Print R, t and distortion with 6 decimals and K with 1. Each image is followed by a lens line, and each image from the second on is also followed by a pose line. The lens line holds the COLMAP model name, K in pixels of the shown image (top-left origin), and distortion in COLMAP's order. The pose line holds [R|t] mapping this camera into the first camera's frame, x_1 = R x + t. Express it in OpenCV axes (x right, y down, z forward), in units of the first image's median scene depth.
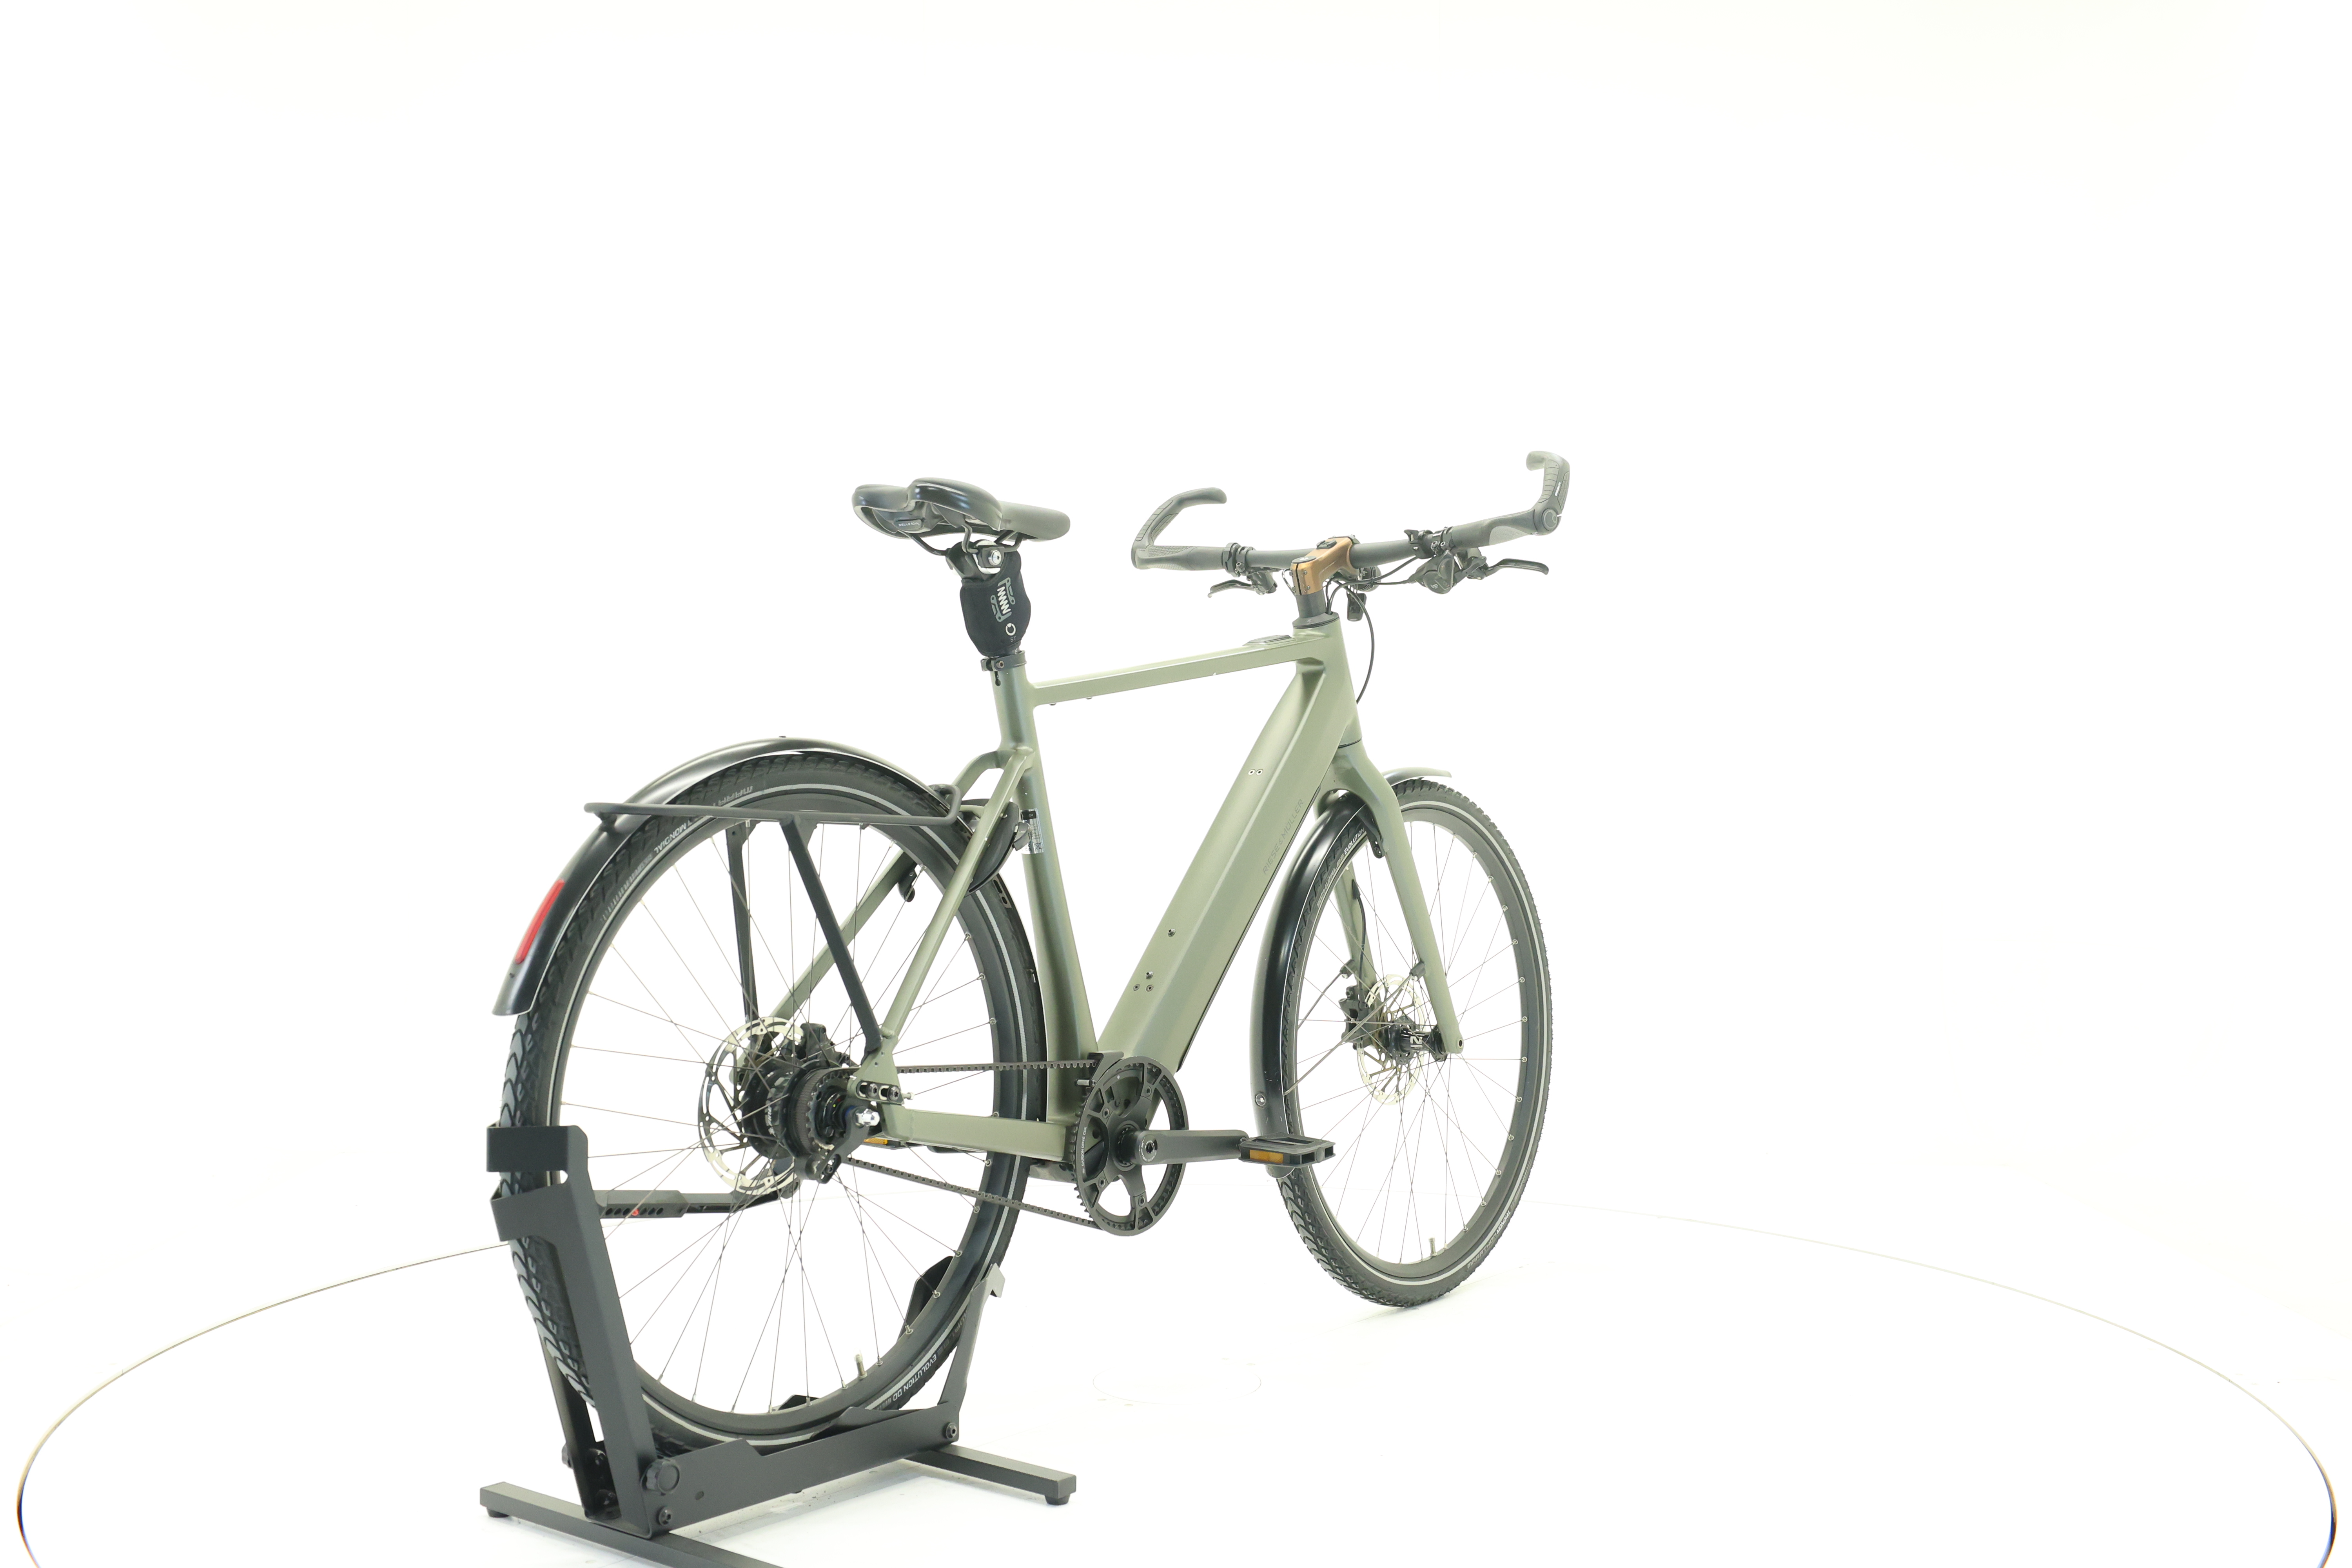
lens RADIAL K [[2507.6, 0, 1170.3], [0, 2507.6, 773.4], [0, 0, 1]] dist [-0.032927, 0.000000]
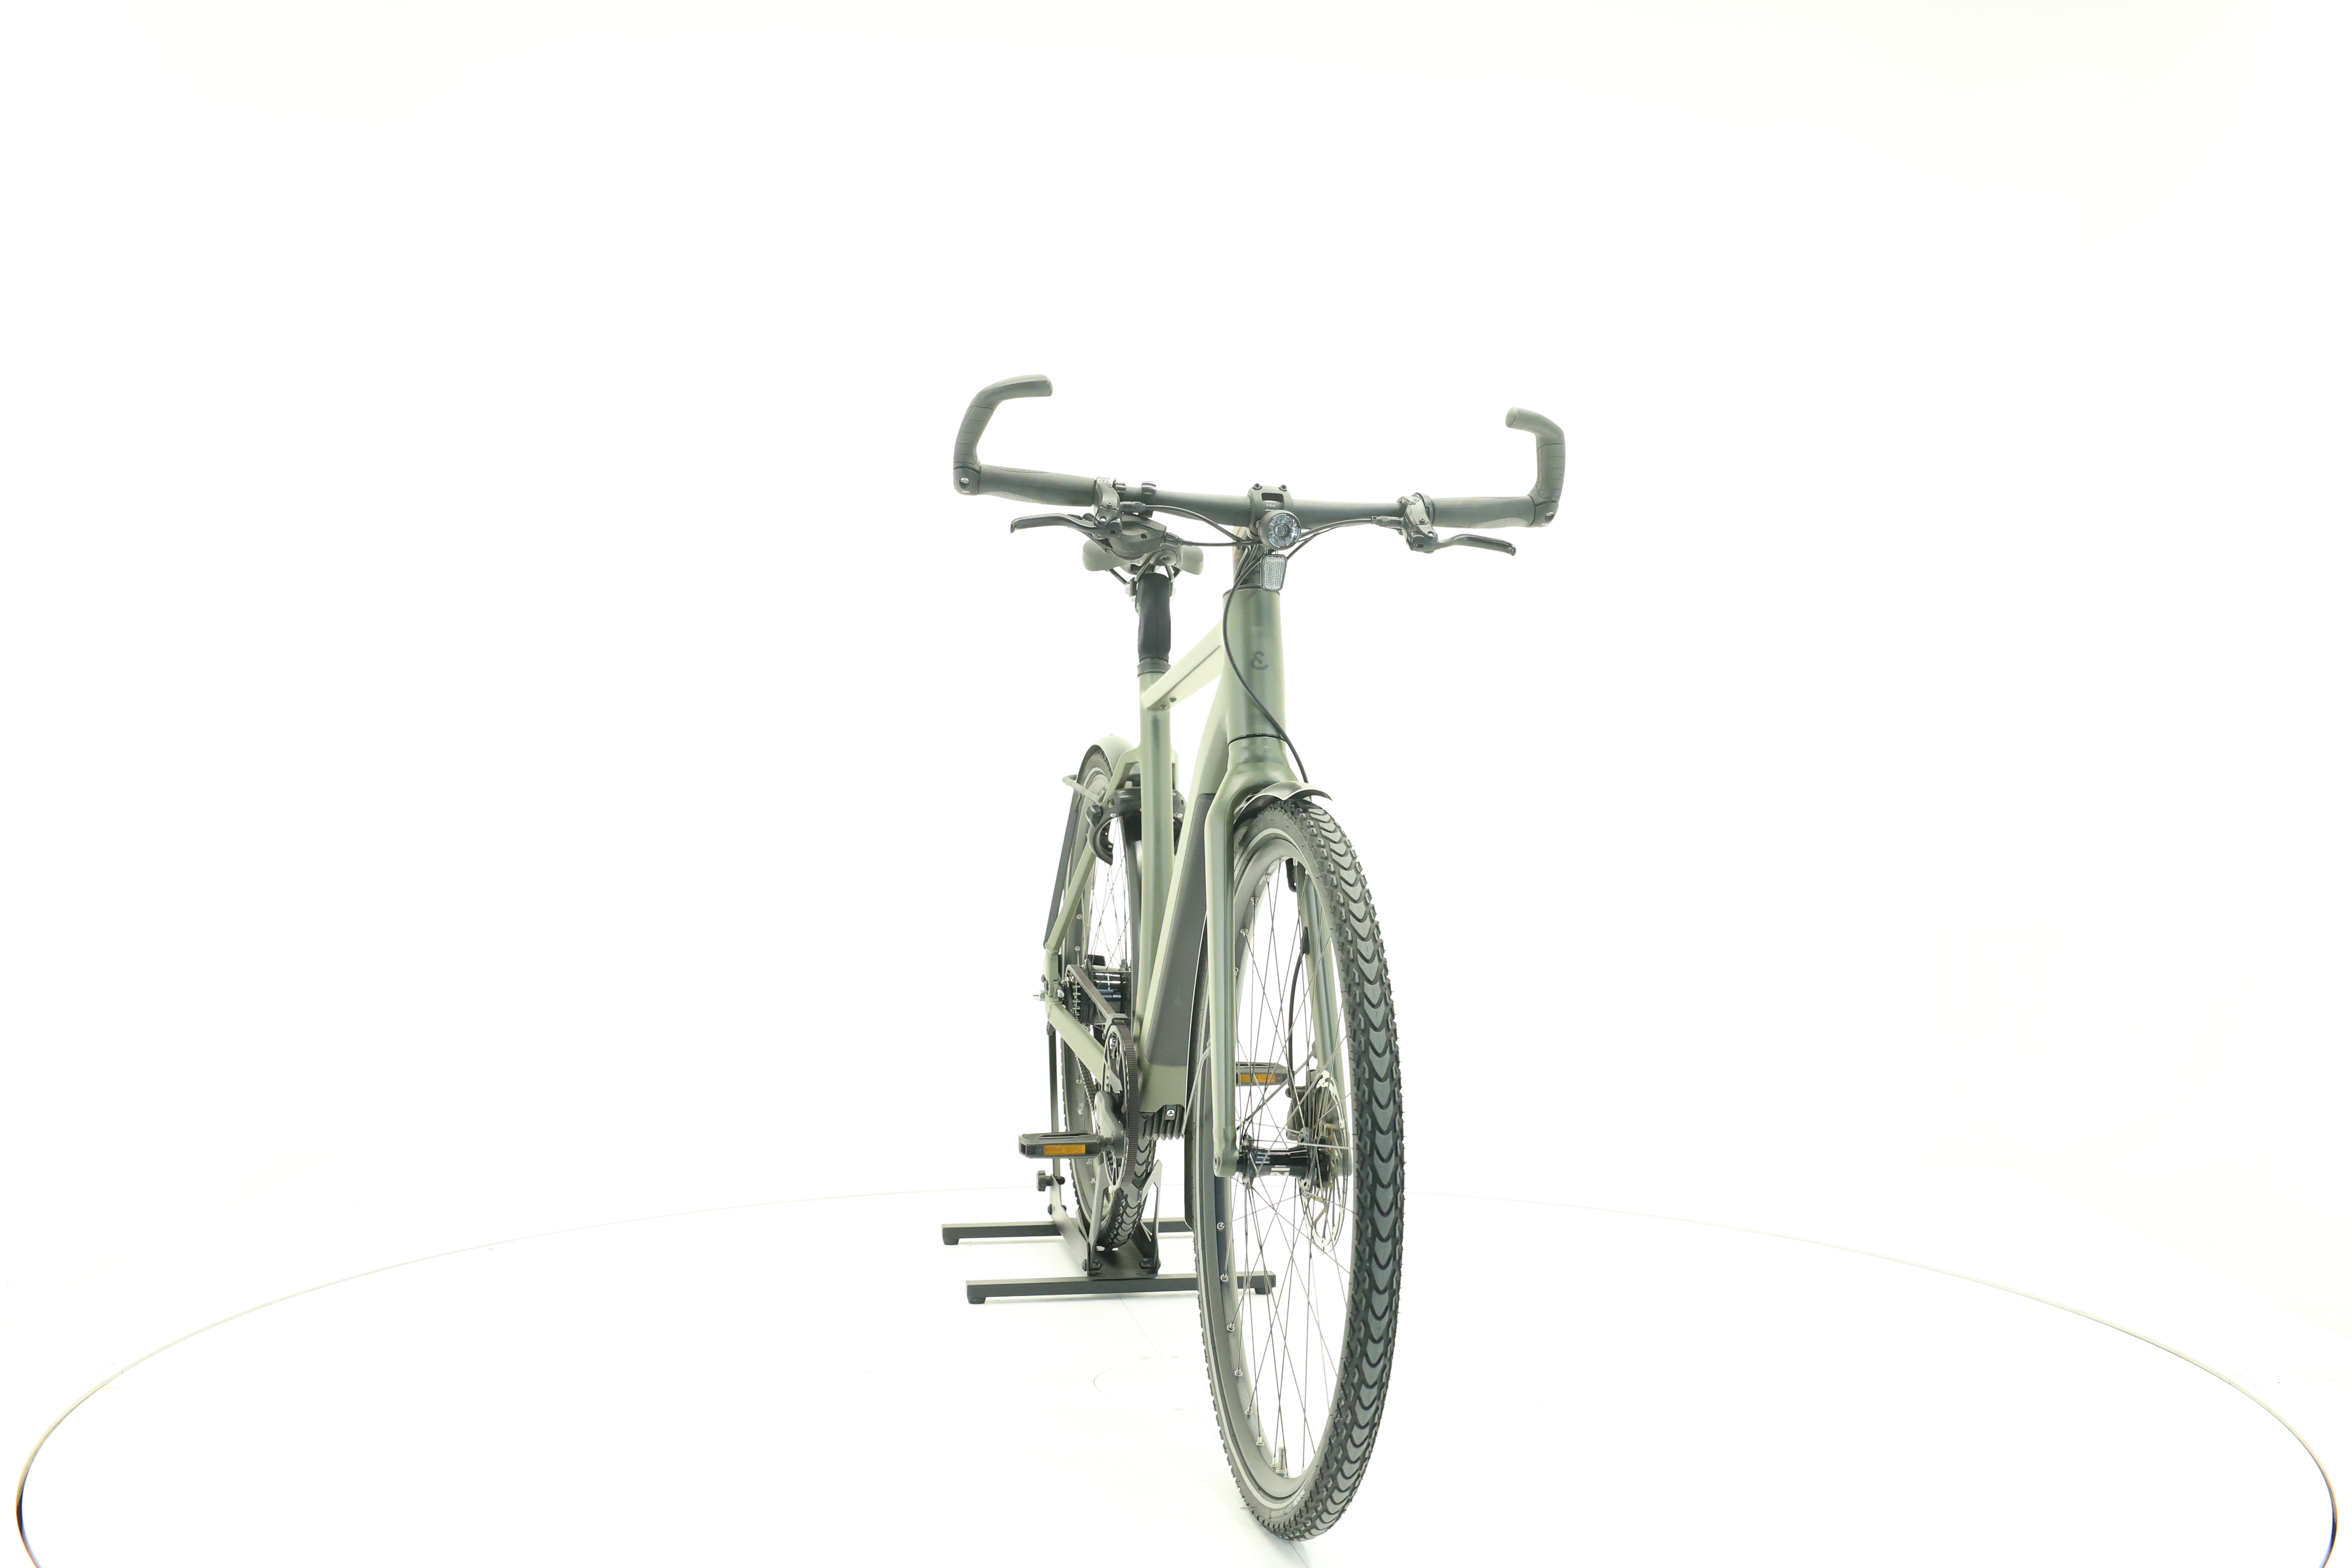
lens RADIAL K [[2507.6, 0, 1171.1], [0, 2507.6, 789.7], [0, 0, 1]] dist [-0.032927, 0.000000]
pose [[-0.665044, 0.012745, -0.746695, 0.804825], [-0.019337, 0.999225, 0.034278, -0.029541], [0.746554, 0.037235, -0.664282, 1.778067]]
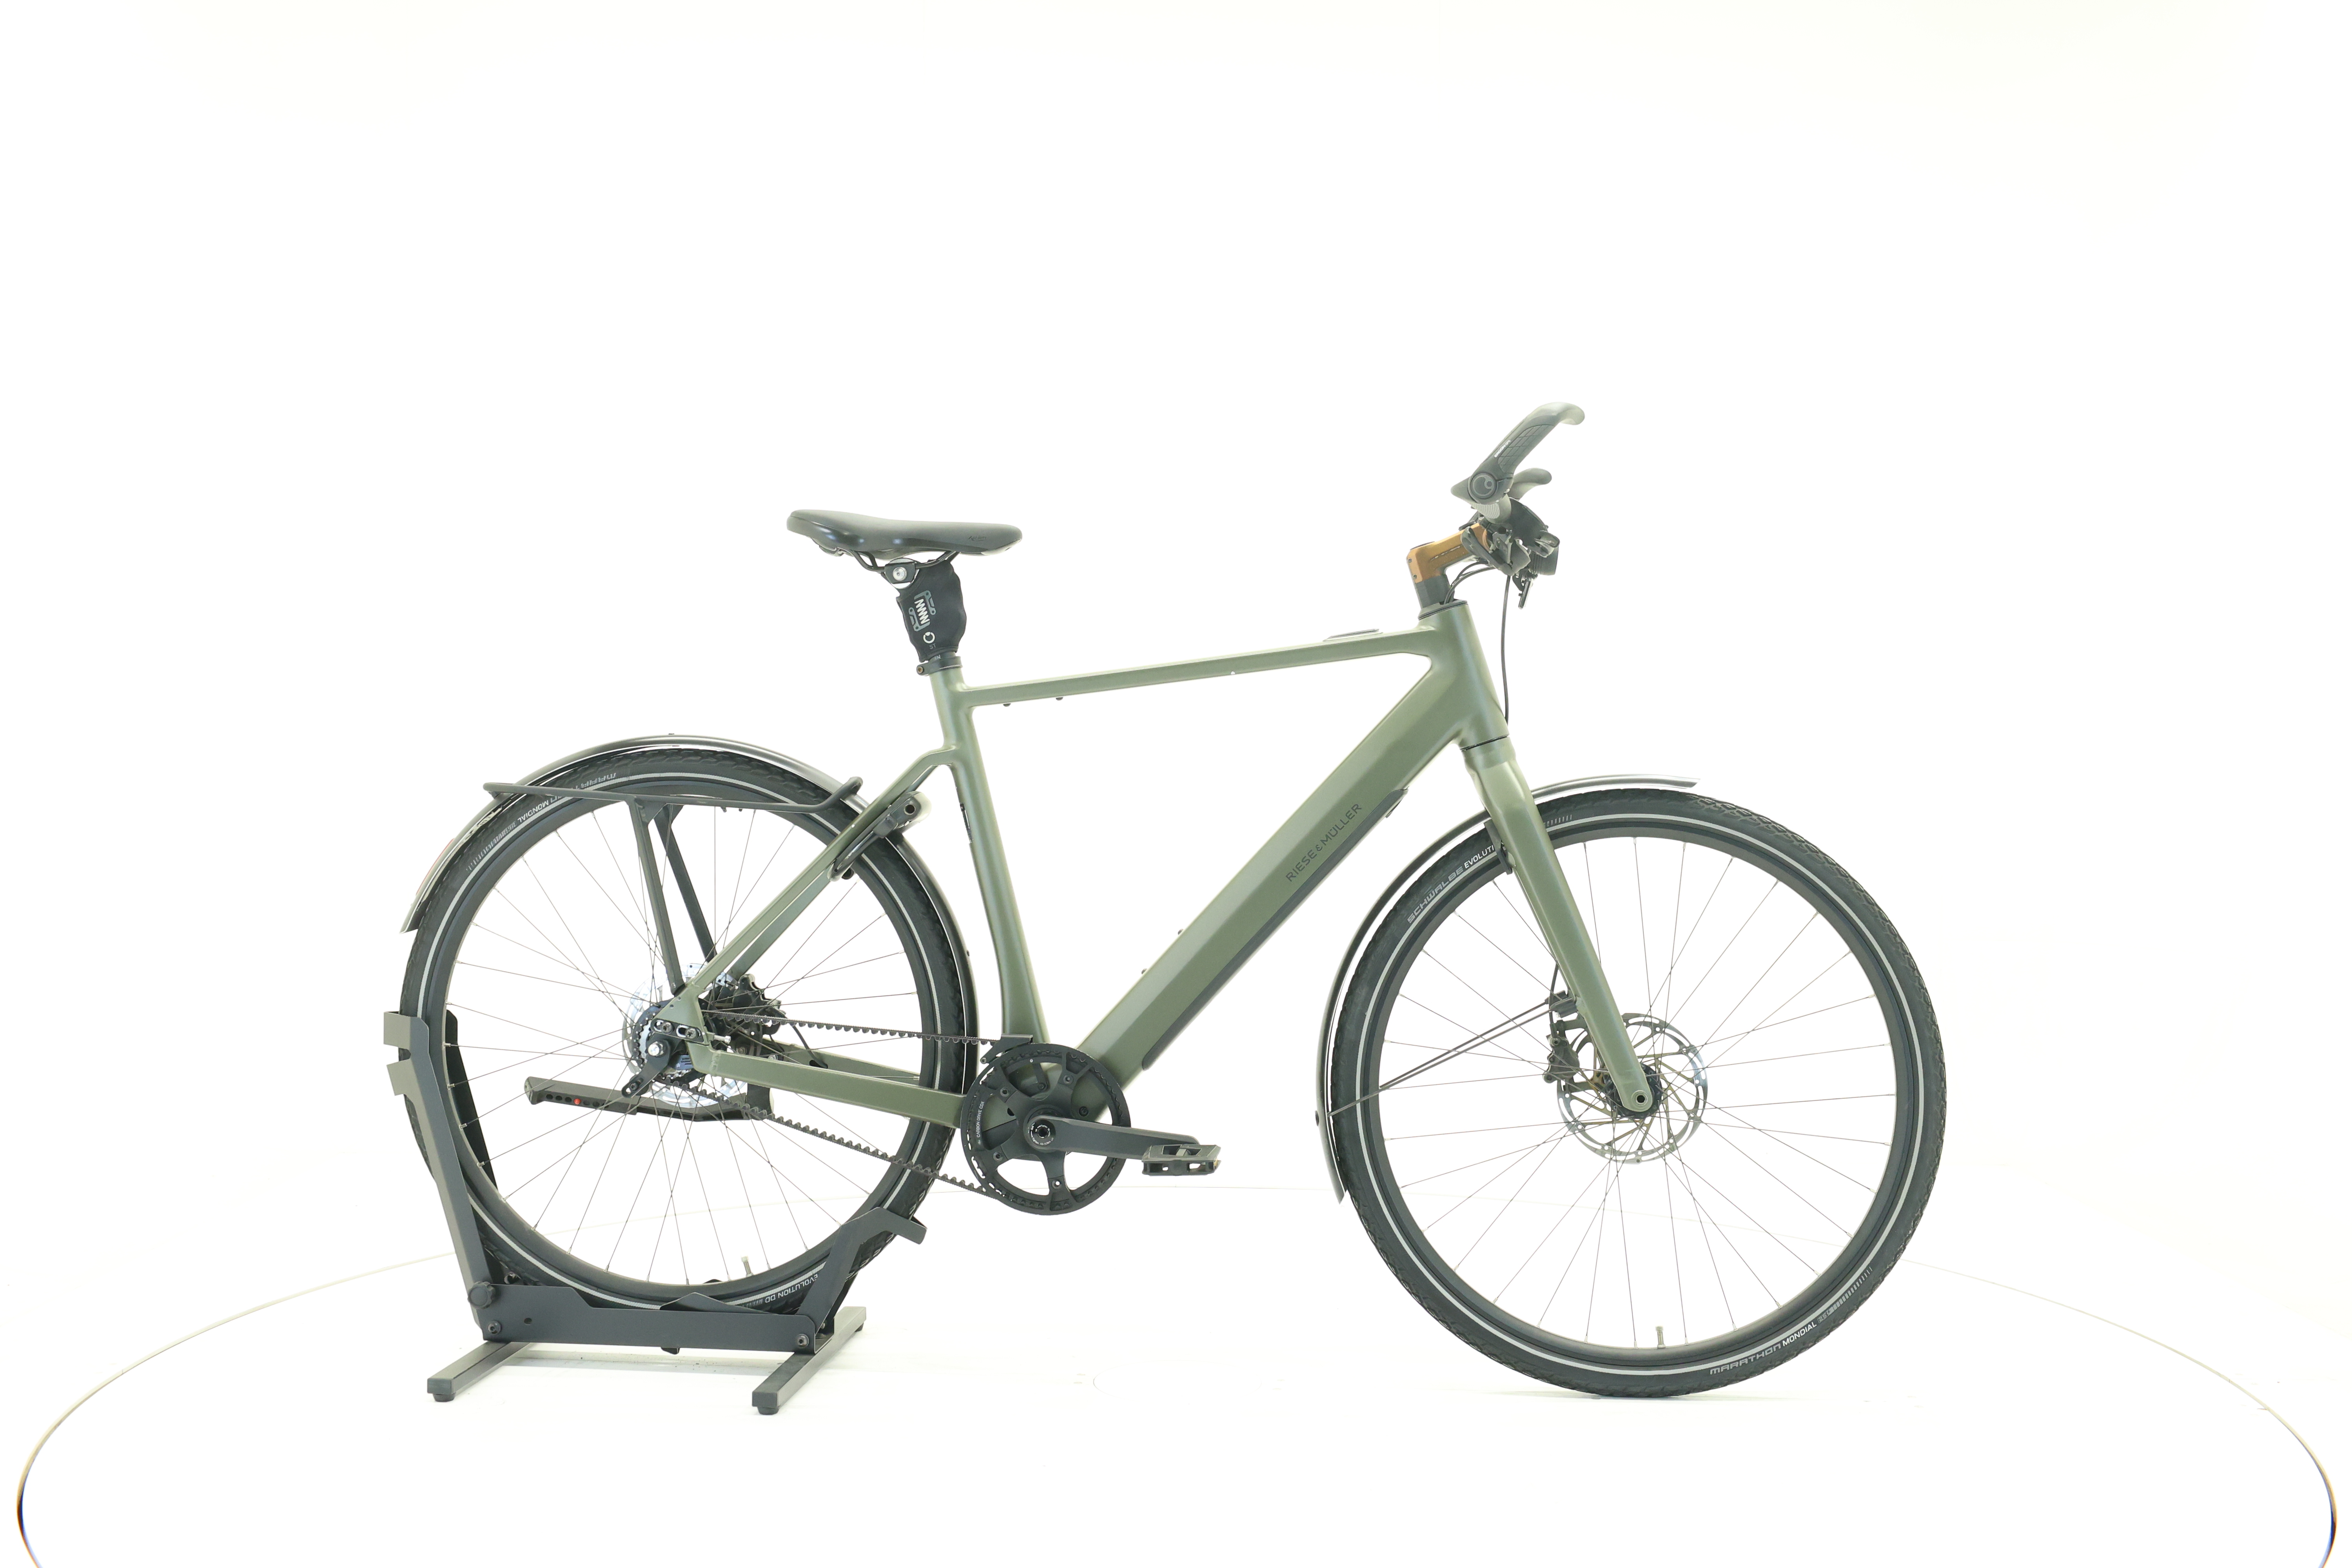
lens RADIAL K [[2507.6, 0, 1168.8], [0, 2507.6, 782.4], [0, 0, 1]] dist [-0.032927, 0.000000]
pose [[0.527792, 0.019729, -0.849144, 0.908923], [-0.016734, 0.999778, 0.012828, -0.009834], [0.849209, 0.007439, 0.528005, 0.502368]]
